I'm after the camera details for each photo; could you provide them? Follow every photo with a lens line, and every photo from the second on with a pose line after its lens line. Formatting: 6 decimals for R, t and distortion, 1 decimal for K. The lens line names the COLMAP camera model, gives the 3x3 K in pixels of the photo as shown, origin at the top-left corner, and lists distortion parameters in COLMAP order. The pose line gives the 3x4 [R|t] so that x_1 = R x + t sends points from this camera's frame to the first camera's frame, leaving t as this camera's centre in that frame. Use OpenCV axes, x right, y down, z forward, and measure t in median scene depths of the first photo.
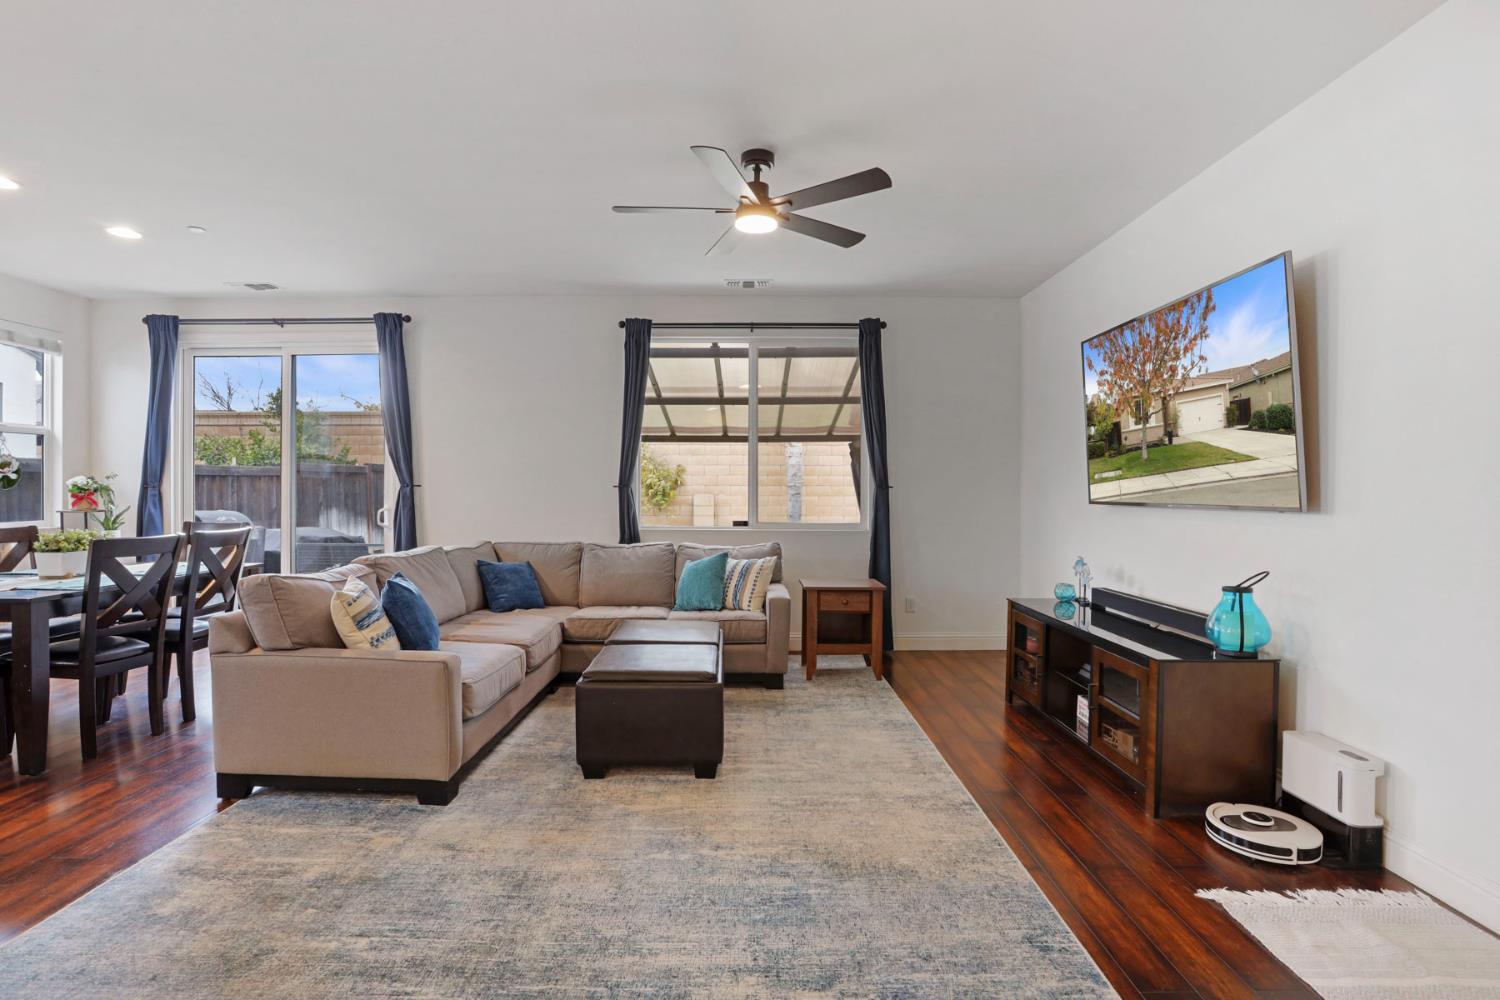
lens RADIAL K [[741.3, 0, 748.4], [0, 741.3, 492.0], [0, 0, 1]] dist [-0.069220, 0.029745]
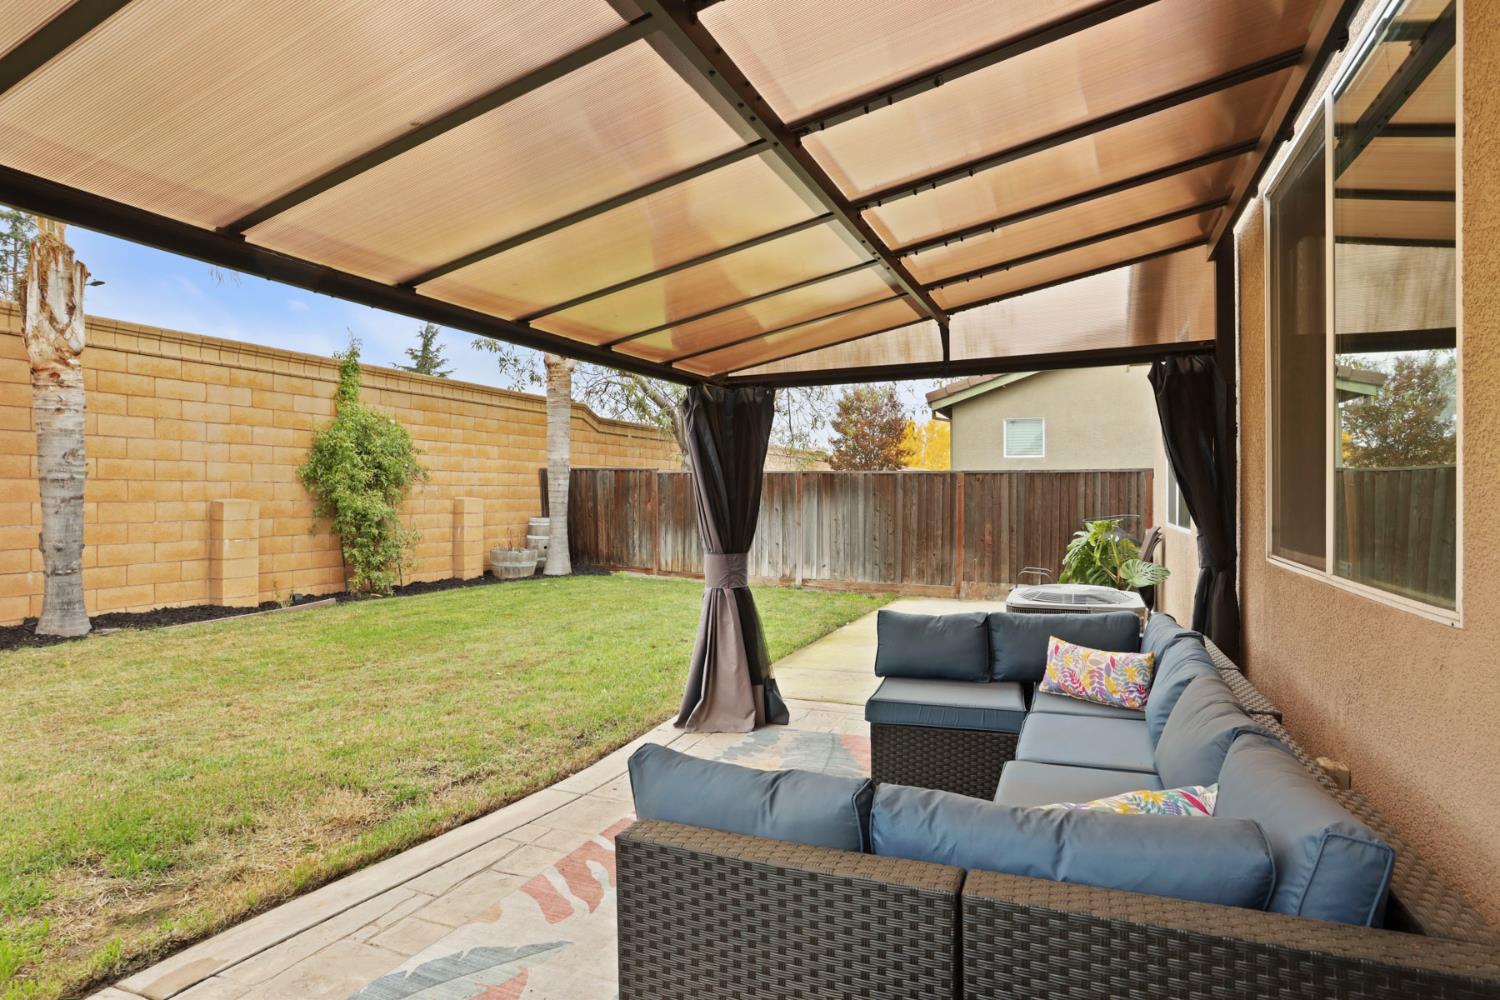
lens RADIAL K [[815.1, 0, 750.0], [0, 815.1, 500.0], [0, 0, 1]] dist [-0.003357, -0.000841]
pose [[0.375129, -0.007227, 0.926944, -0.976399], [0.008505, 0.999954, 0.004354, 0.021511], [-0.926933, 0.006250, 0.375174, 1.968905]]
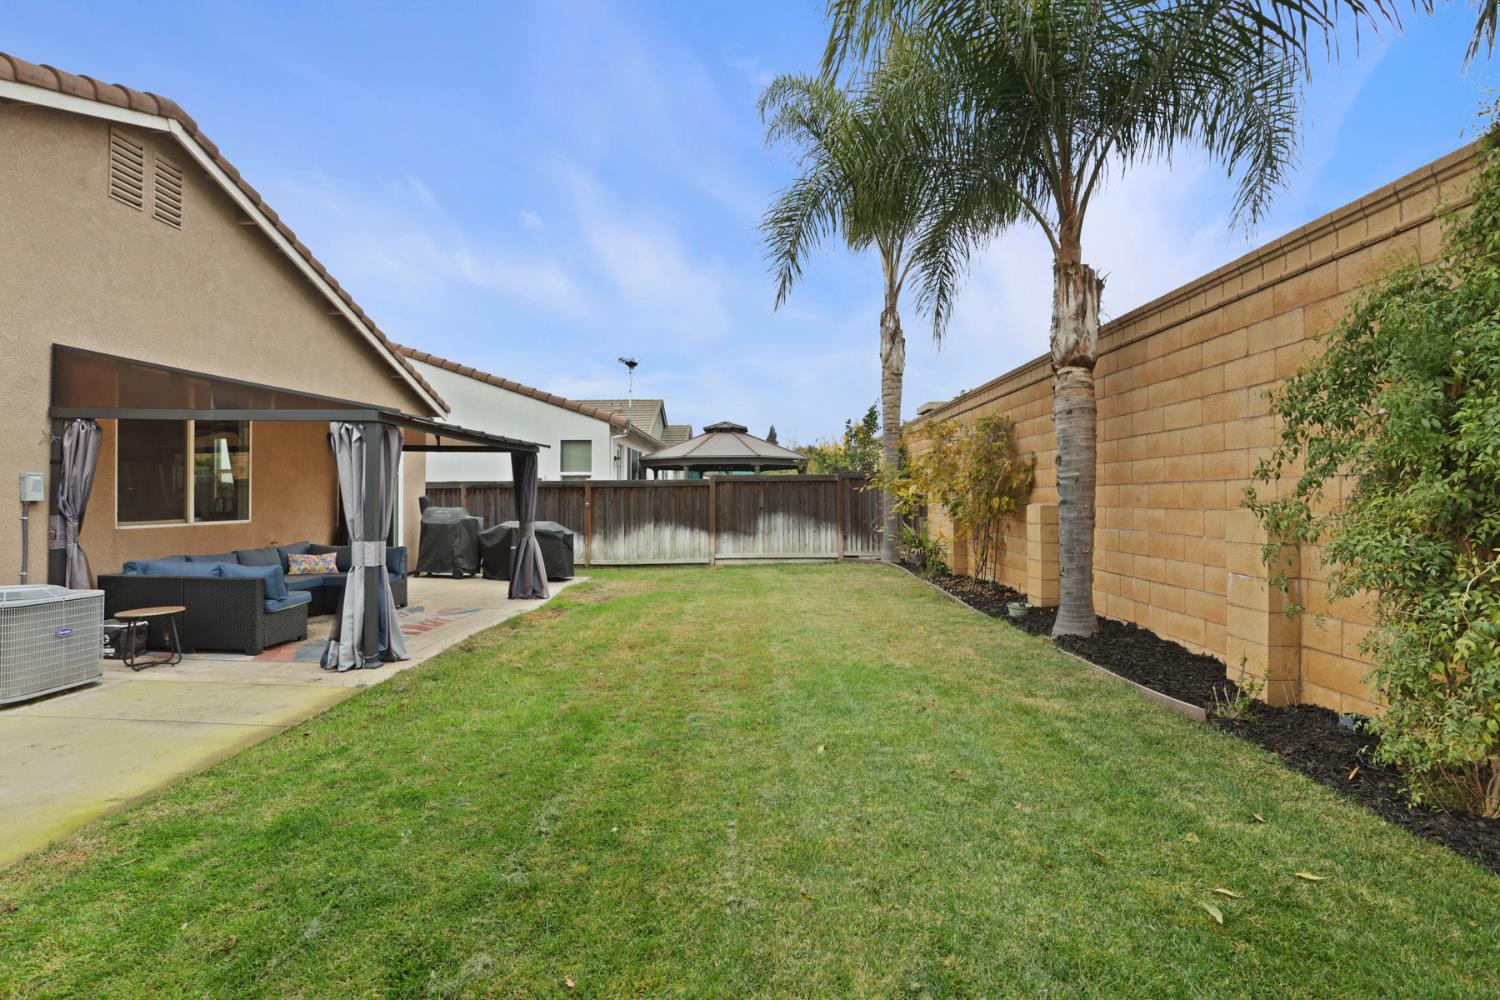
lens RADIAL K [[741.3, 0, 748.4], [0, 741.3, 492.0], [0, 0, 1]] dist [-0.069220, 0.029745]
pose [[0.004016, -0.009359, -0.999948, 2.100421], [-0.008720, 0.999918, -0.009393, 0.007442], [0.999954, 0.008757, 0.003934, 3.454840]]
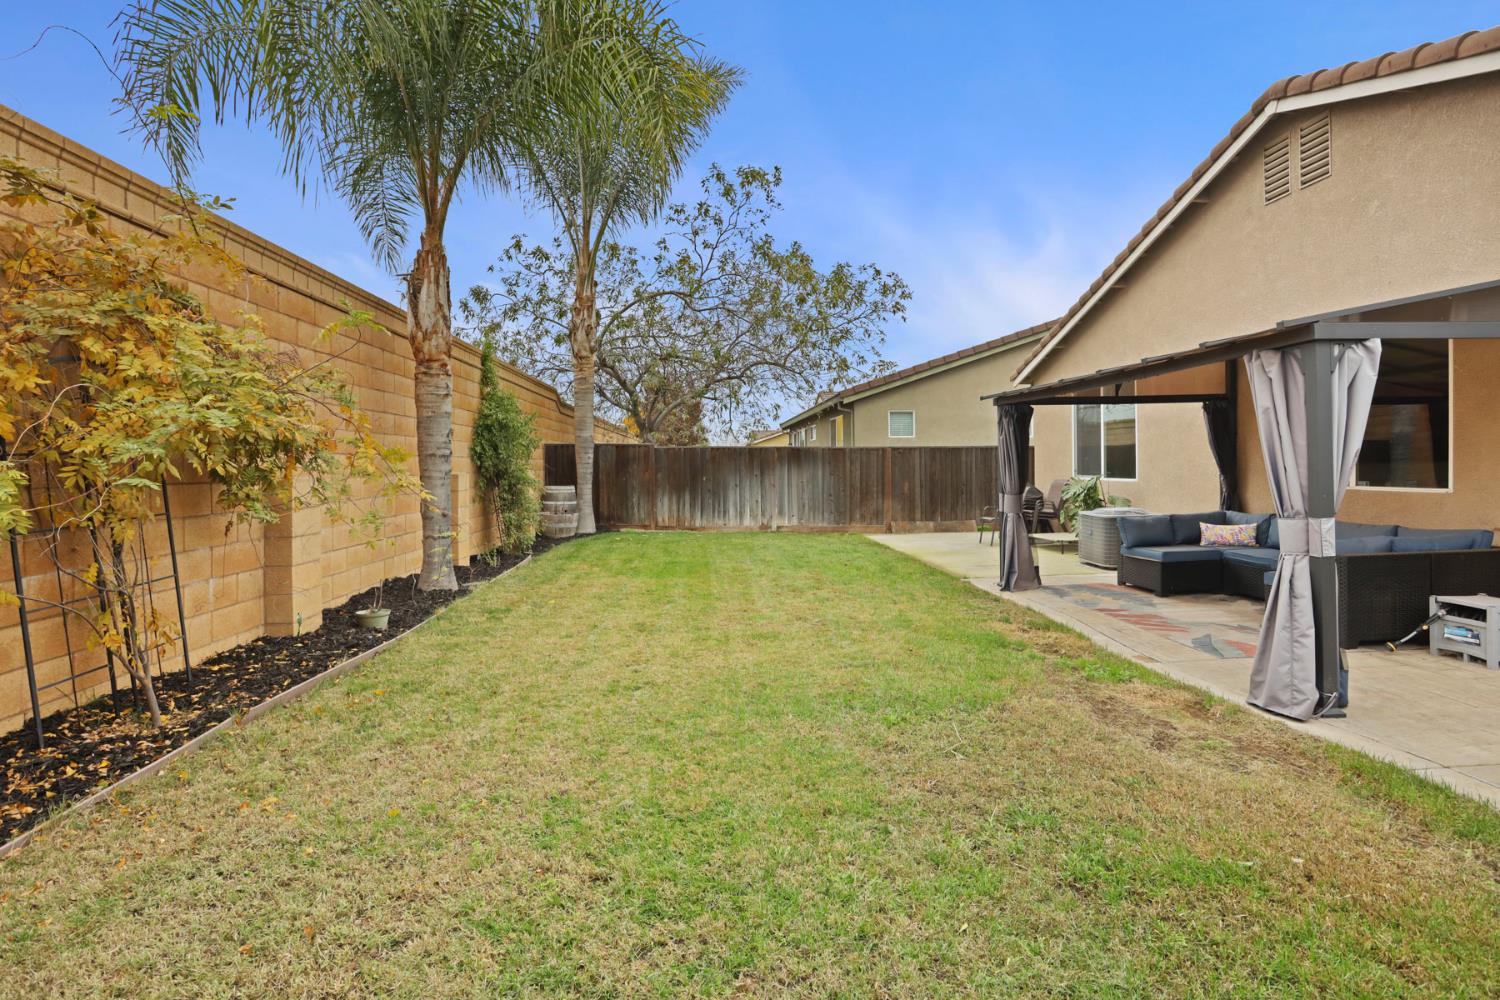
lens RADIAL K [[741.3, 0, 748.4], [0, 741.3, 492.0], [0, 0, 1]] dist [-0.069220, 0.029745]
pose [[-0.082245, -0.038952, 0.995851, -1.914801], [0.018420, 0.999006, 0.040596, 0.001147], [-0.996442, 0.021682, -0.081446, 3.586179]]
